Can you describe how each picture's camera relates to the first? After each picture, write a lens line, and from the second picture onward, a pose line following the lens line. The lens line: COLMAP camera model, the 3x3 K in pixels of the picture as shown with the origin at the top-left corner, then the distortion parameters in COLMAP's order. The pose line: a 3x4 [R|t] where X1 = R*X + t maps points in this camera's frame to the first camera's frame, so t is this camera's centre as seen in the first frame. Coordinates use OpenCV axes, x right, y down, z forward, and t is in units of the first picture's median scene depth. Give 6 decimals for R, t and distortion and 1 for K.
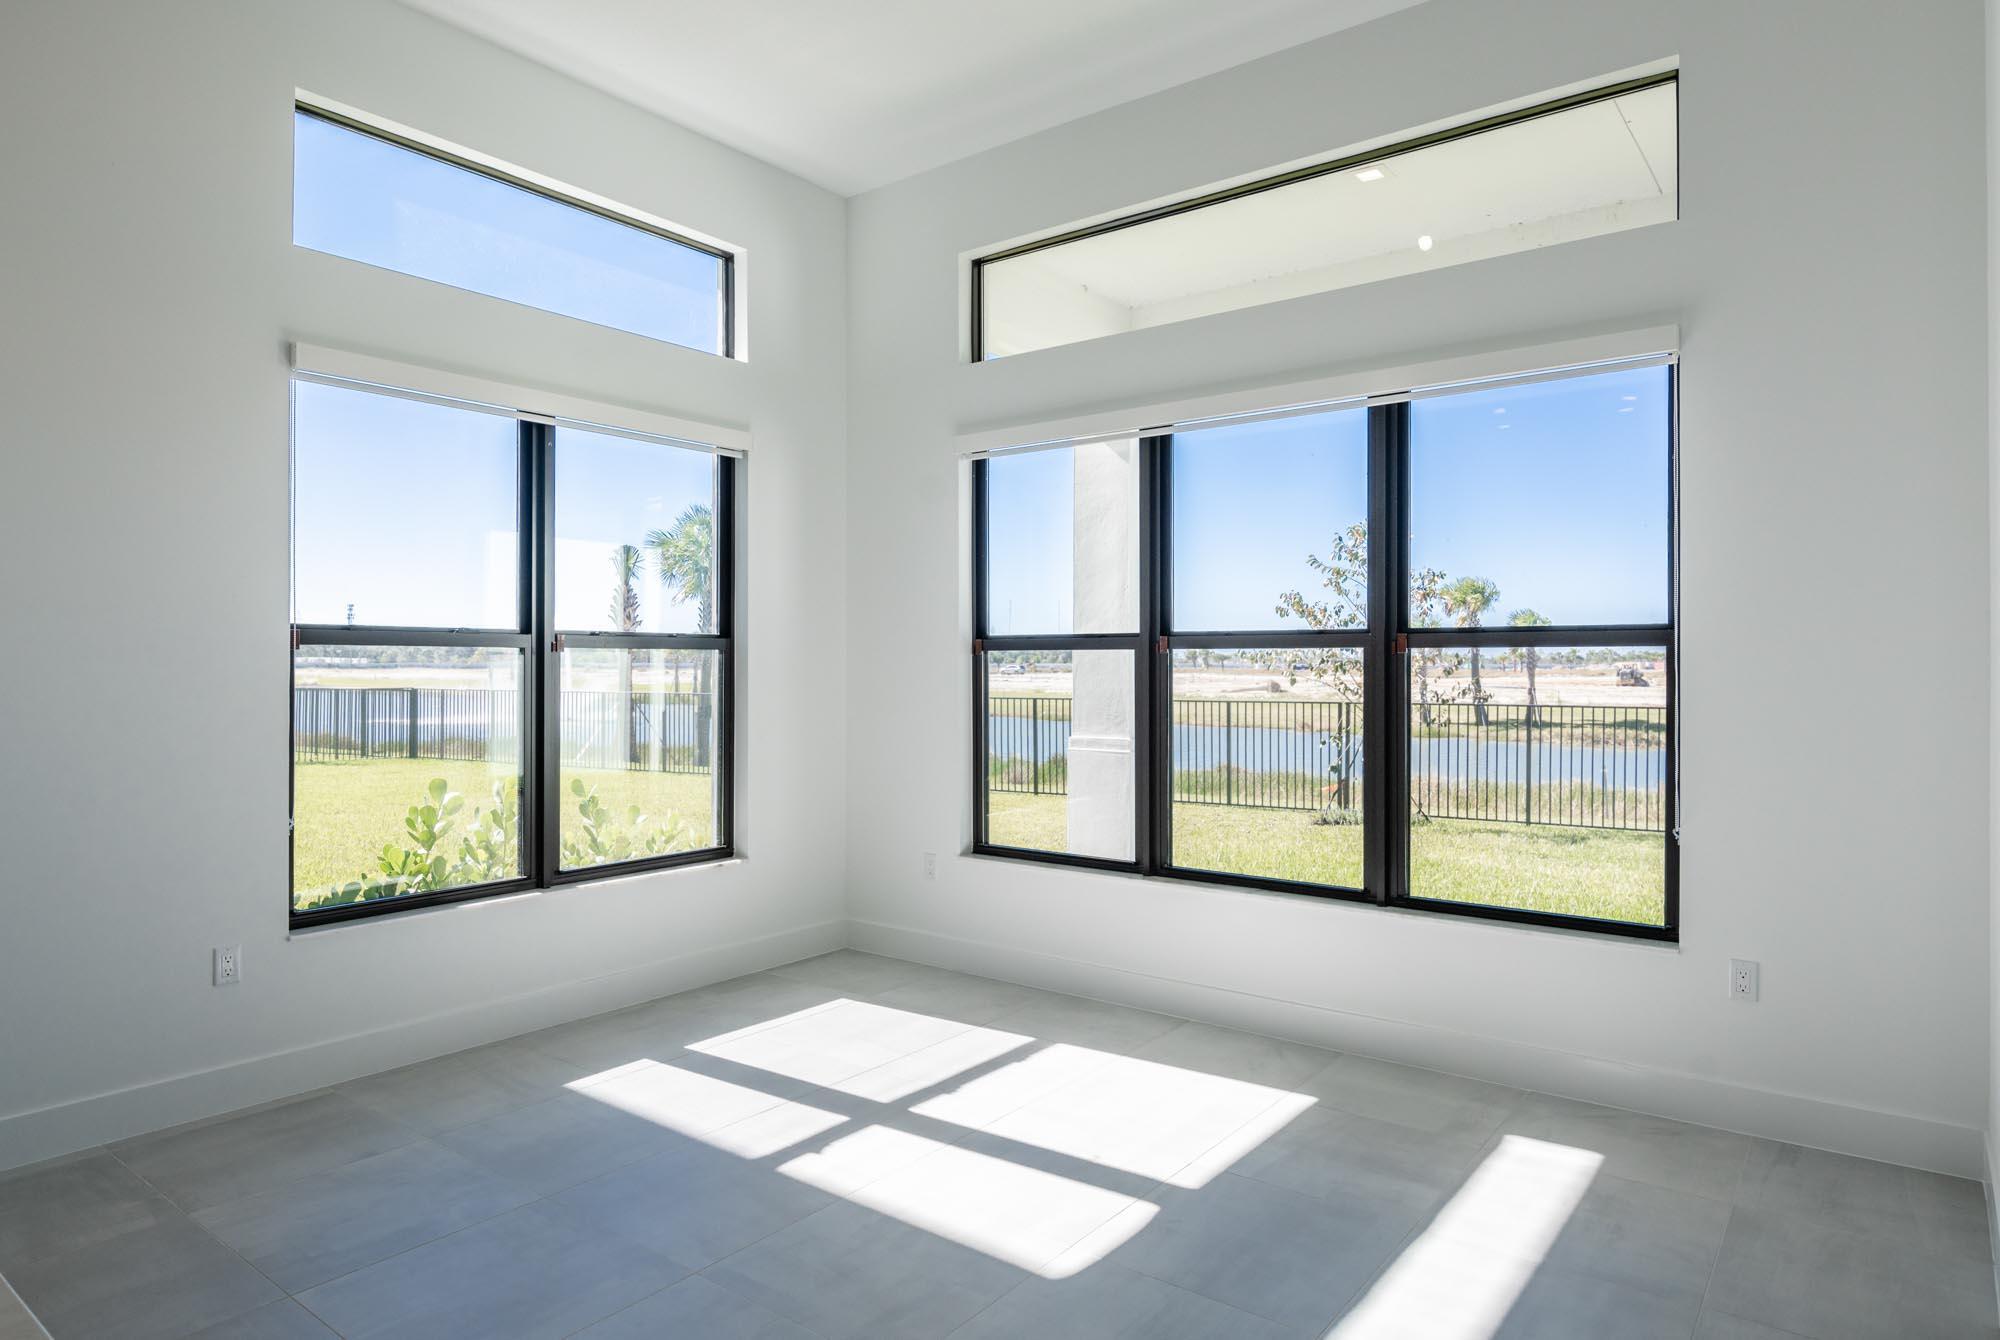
lens RADIAL K [[1183.2, 0, 993.2], [0, 1183.2, 668.3], [0, 0, 1]] dist [-0.012358, -0.002407]
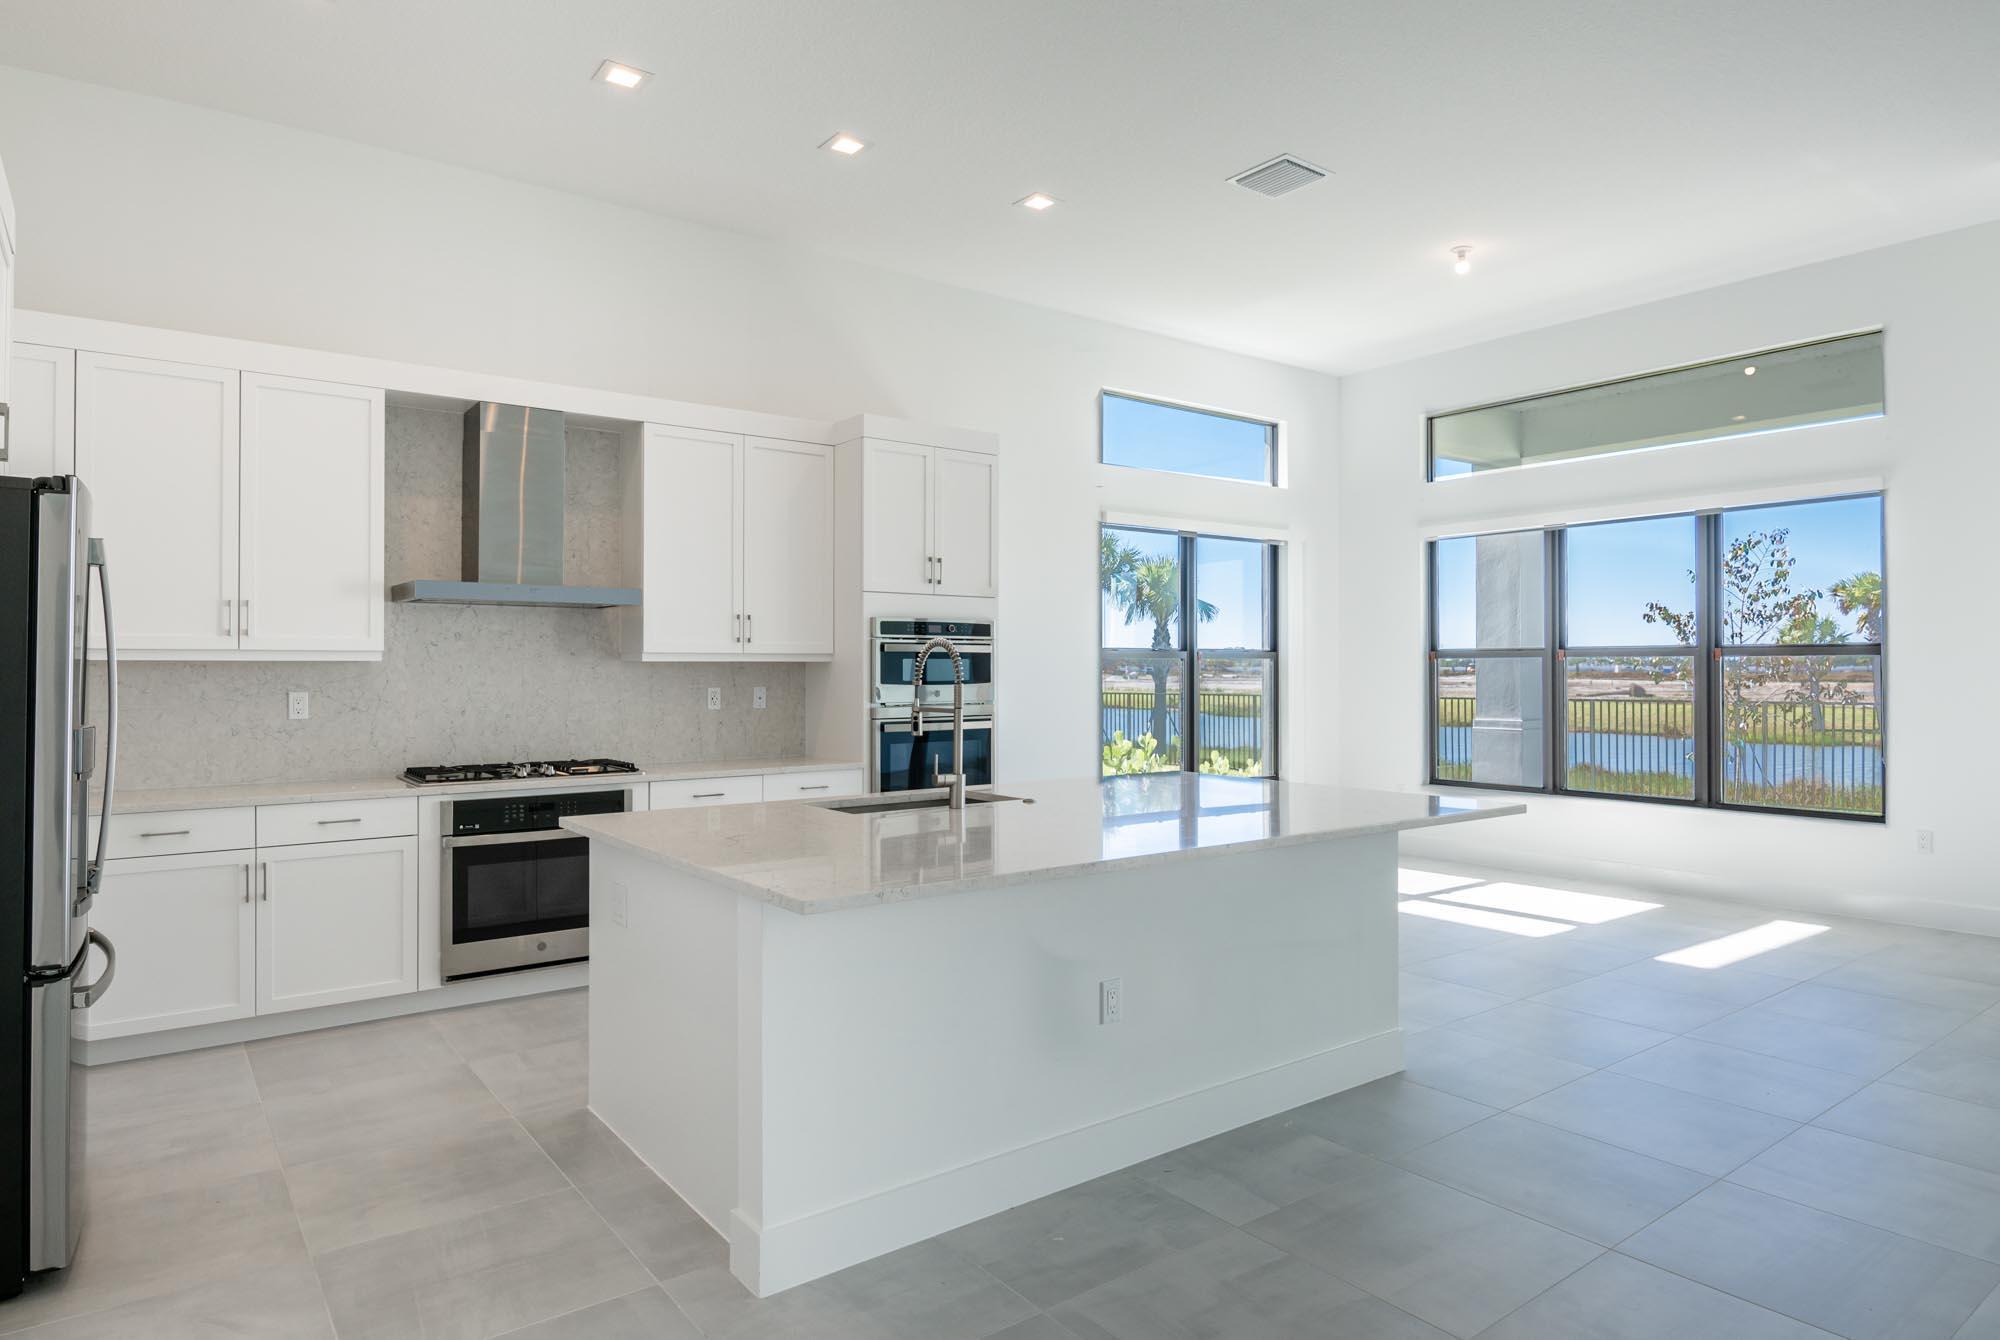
lens RADIAL K [[1183.2, 0, 1004.1], [0, 1183.2, 666.2], [0, 0, 1]] dist [-0.012358, -0.002407]
pose [[0.966283, -0.005753, -0.257419, -0.030681], [0.004263, 0.999971, -0.006345, -0.002292], [0.257448, 0.005034, 0.966279, -0.129050]]
